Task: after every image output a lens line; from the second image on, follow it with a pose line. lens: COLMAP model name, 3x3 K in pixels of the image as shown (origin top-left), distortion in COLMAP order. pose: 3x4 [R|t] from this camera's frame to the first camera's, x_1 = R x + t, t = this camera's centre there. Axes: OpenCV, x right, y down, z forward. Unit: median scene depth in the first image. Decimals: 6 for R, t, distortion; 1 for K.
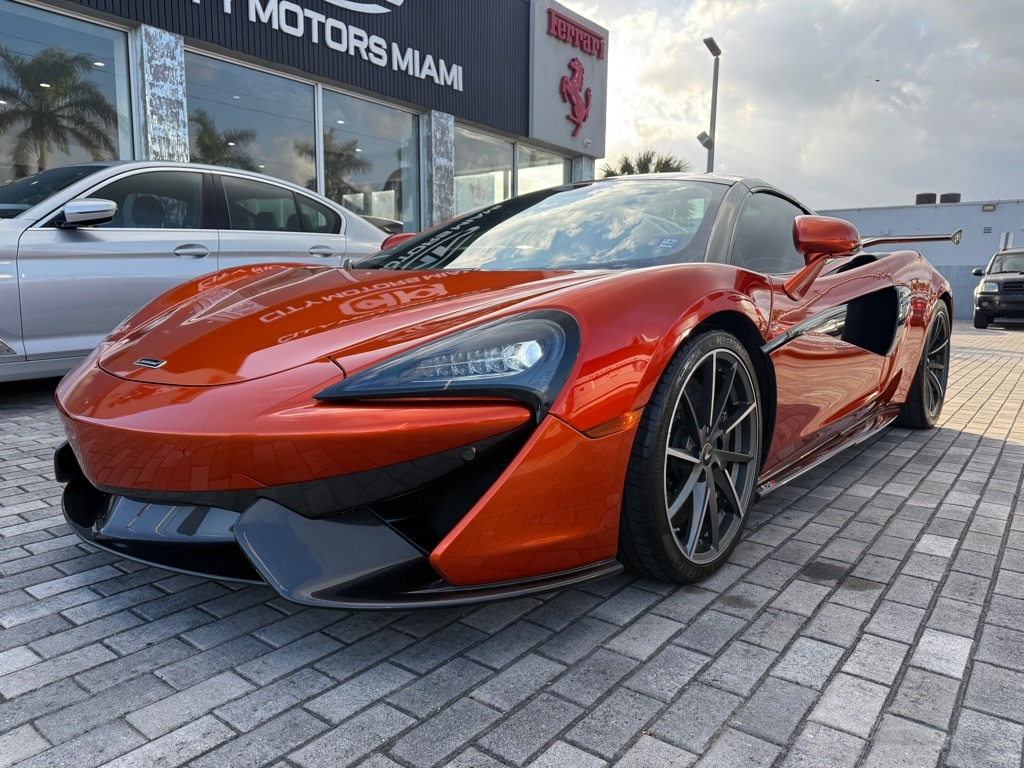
lens RADIAL K [[726.4, 0, 513.0], [0, 726.4, 394.4], [0, 0, 1]] dist [0.037803, -0.051649]
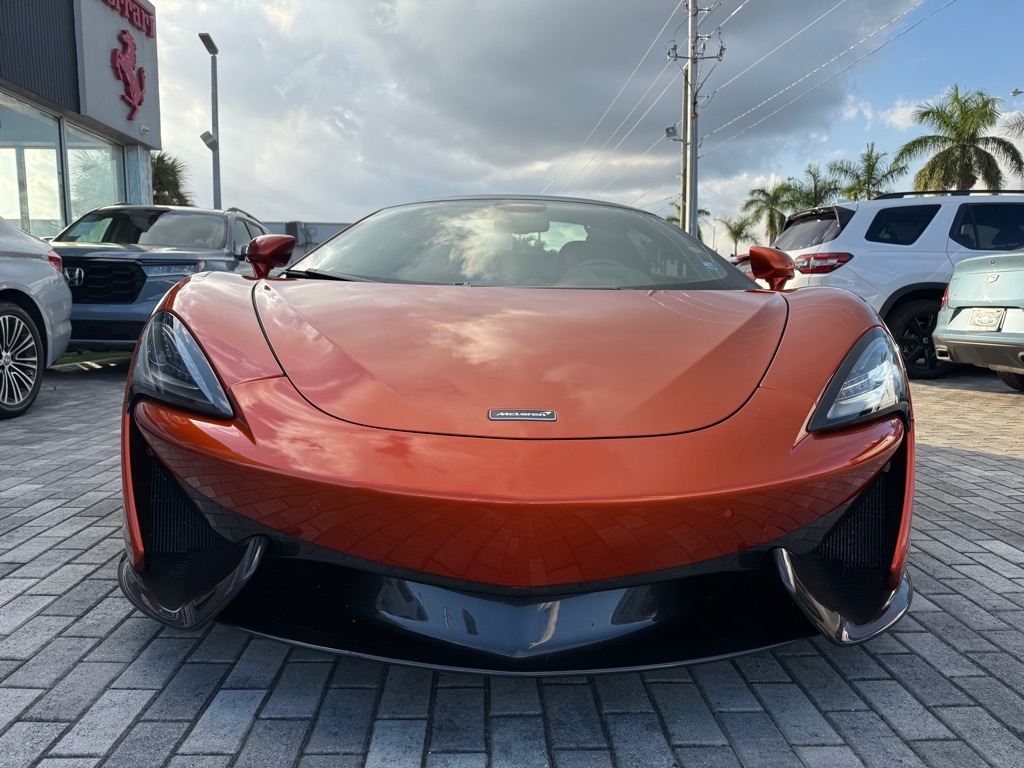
lens RADIAL K [[737.8, 0, 523.4], [0, 737.8, 383.5], [0, 0, 1]] dist [-0.004710, -0.001668]
pose [[0.758563, -0.075305, 0.647234, -0.259924], [0.091986, 0.995728, 0.008043, -0.021237], [-0.645075, 0.053435, 0.762249, 0.112353]]
